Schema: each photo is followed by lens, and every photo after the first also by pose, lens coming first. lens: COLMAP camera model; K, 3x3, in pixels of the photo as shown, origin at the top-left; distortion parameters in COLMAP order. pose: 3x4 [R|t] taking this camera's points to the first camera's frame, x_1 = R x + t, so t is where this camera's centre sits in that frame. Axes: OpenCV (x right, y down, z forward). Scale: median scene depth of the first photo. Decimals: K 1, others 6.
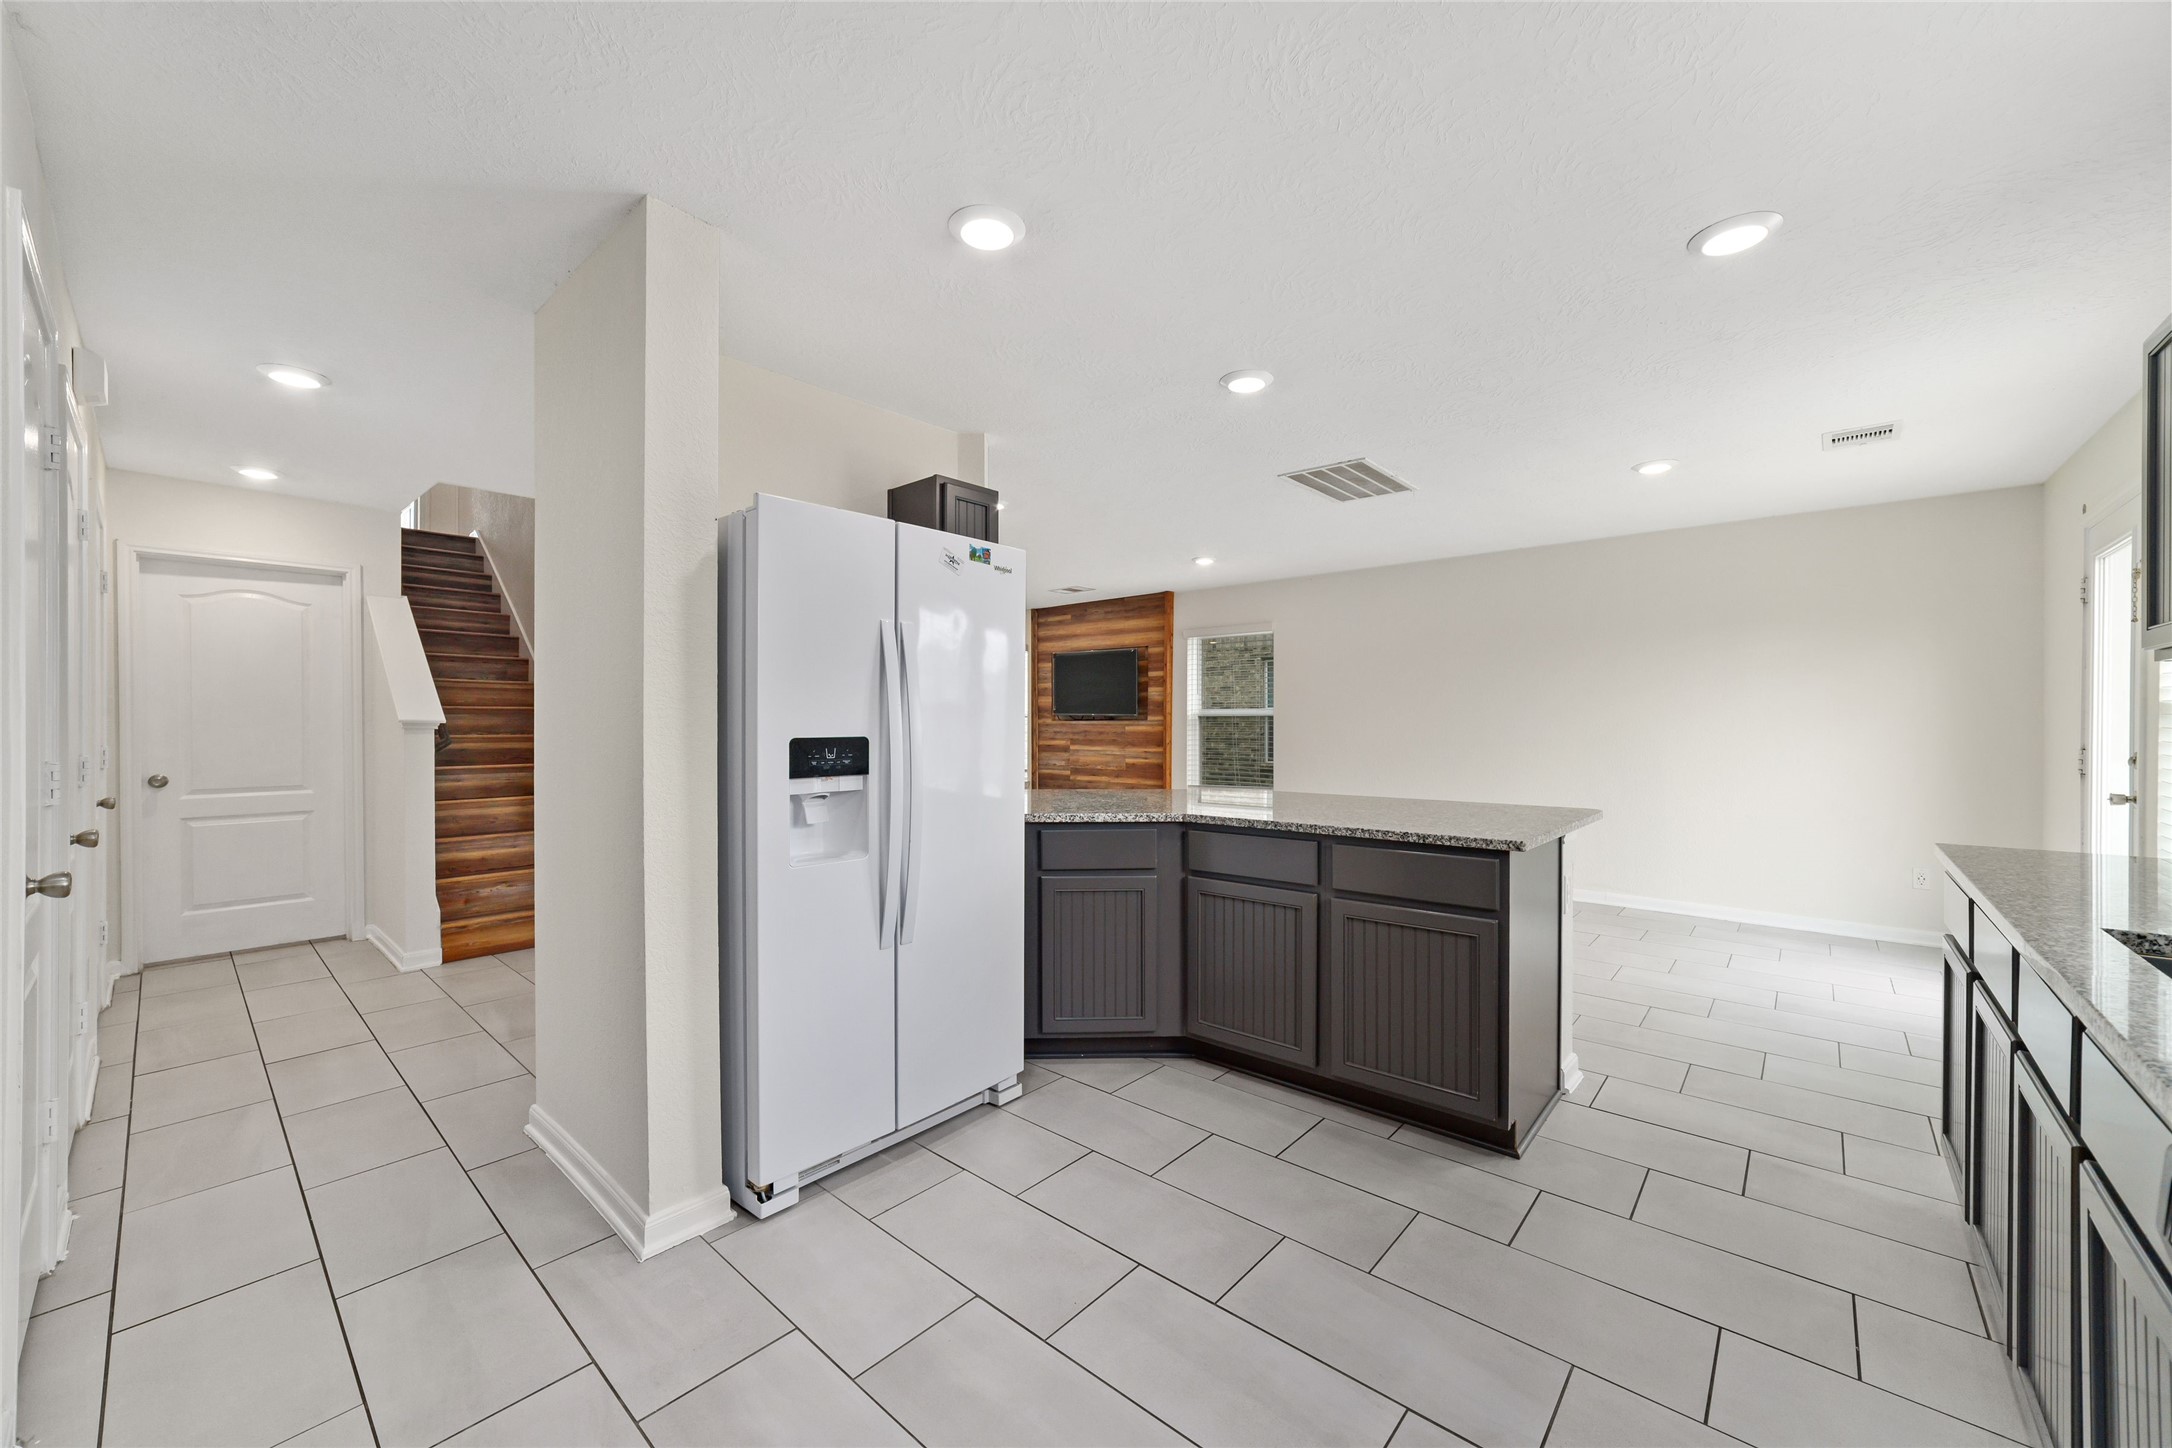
lens RADIAL K [[833.6, 0, 1098.2], [0, 833.6, 724.8], [0, 0, 1]] dist [-0.020163, 0.005480]
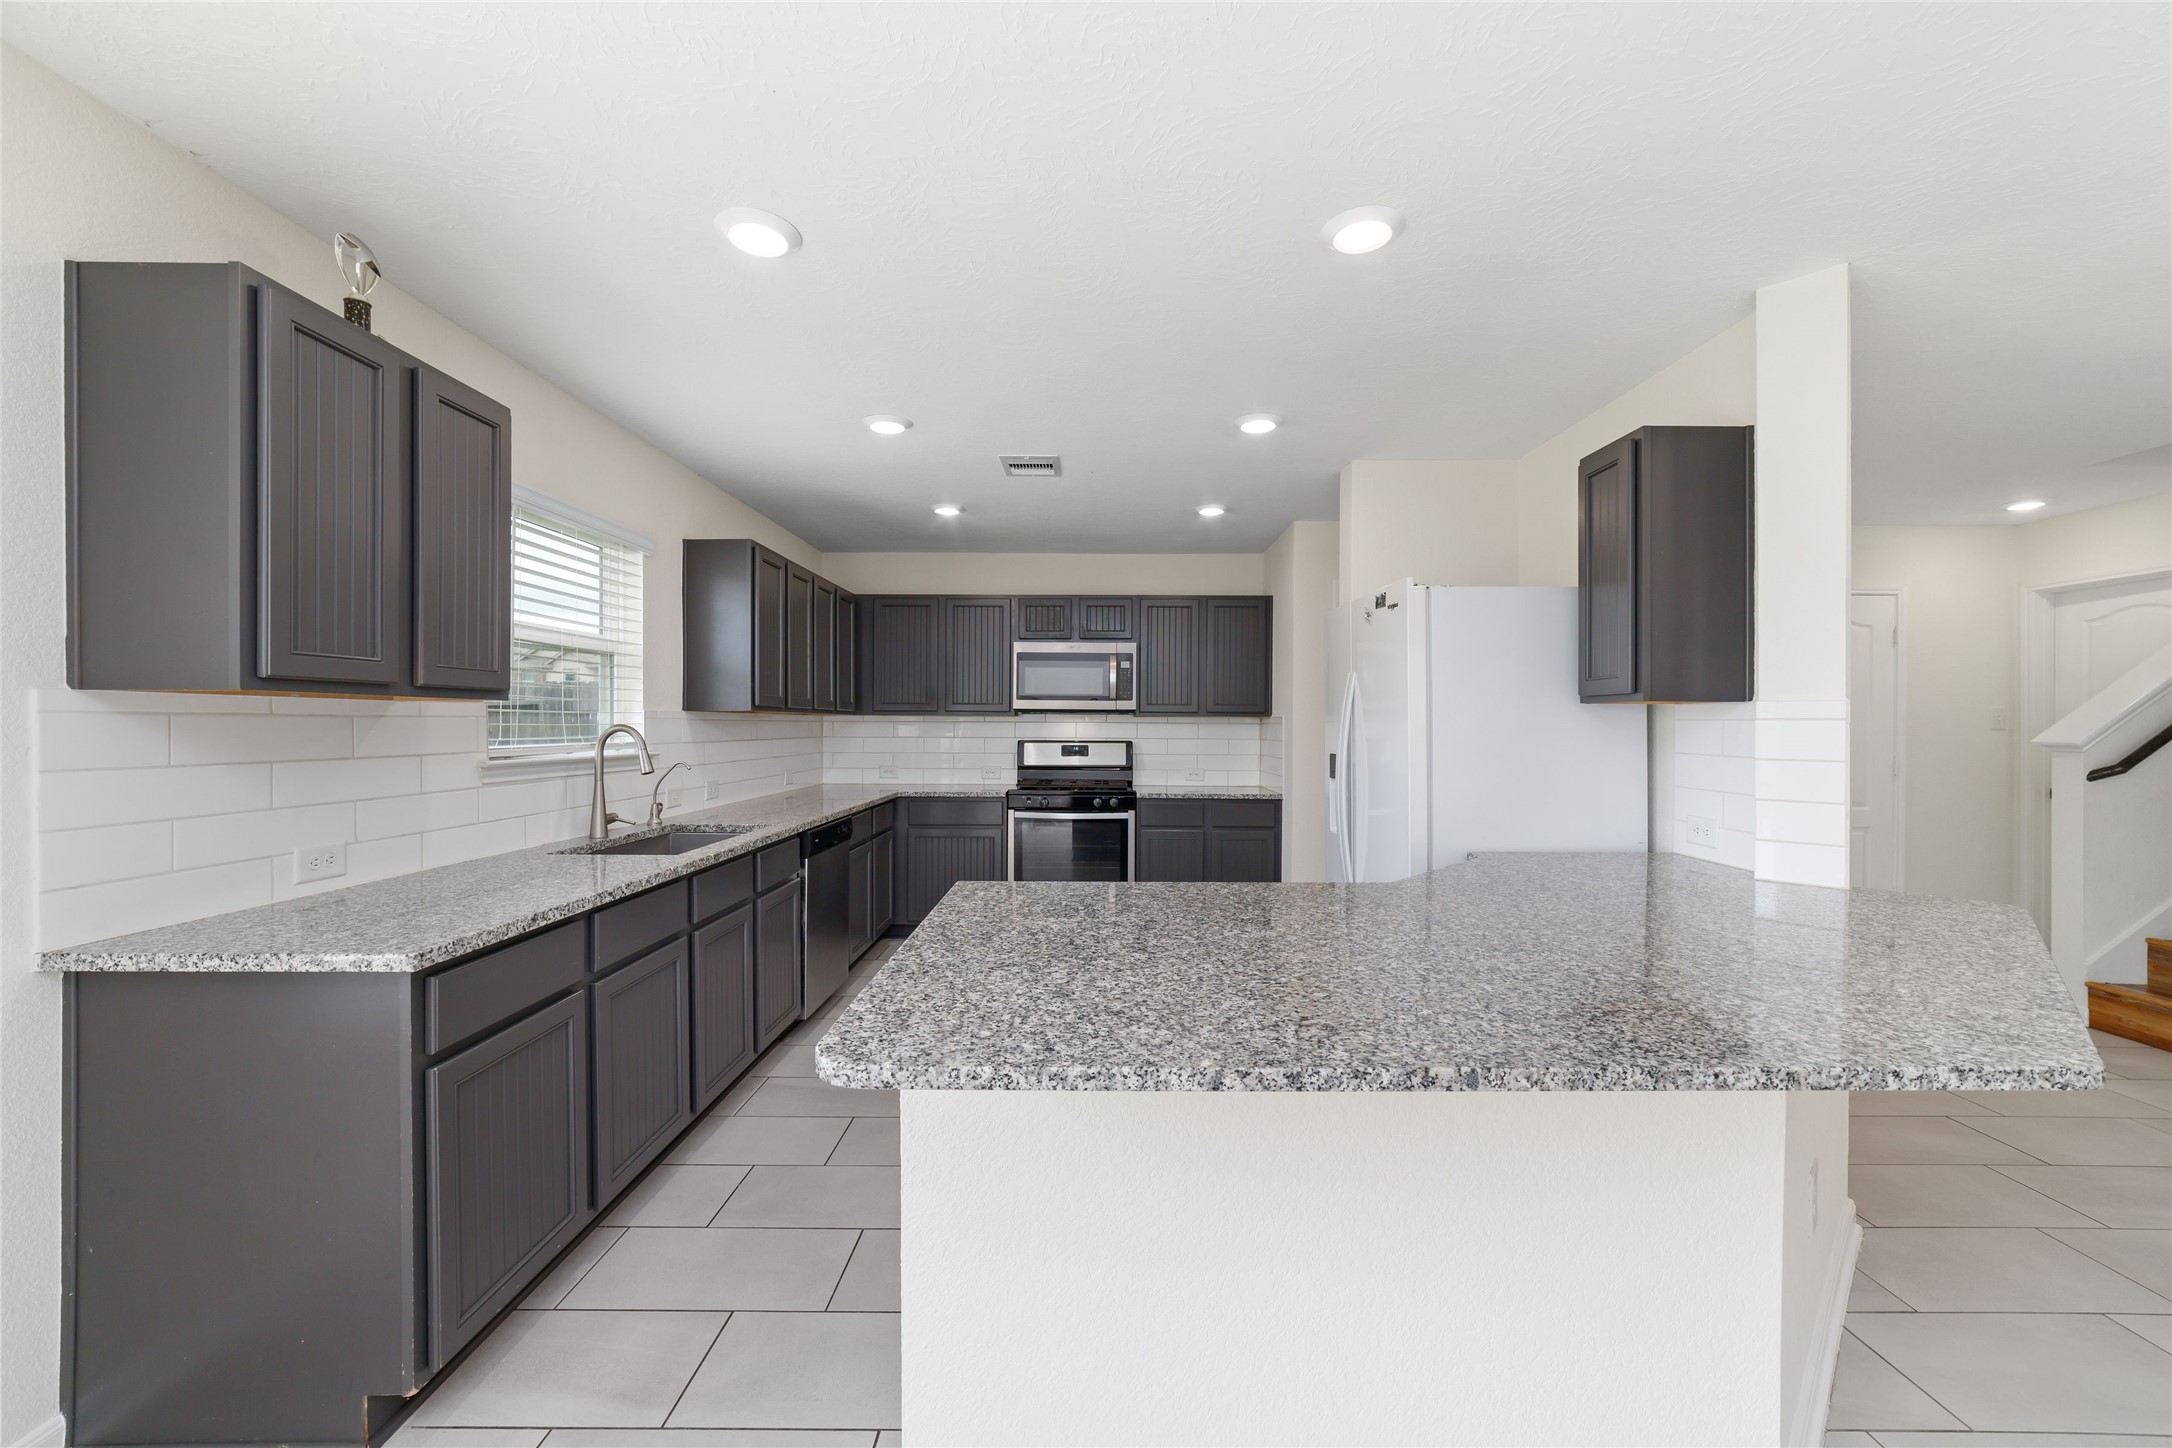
lens RADIAL K [[833.6, 0, 1091.3], [0, 833.6, 722.6], [0, 0, 1]] dist [-0.020163, 0.005480]
pose [[-0.751168, -0.002733, -0.660106, 0.276001], [-0.005559, 0.999982, 0.002185, -0.012055], [0.660088, 0.005311, -0.751170, 0.490407]]
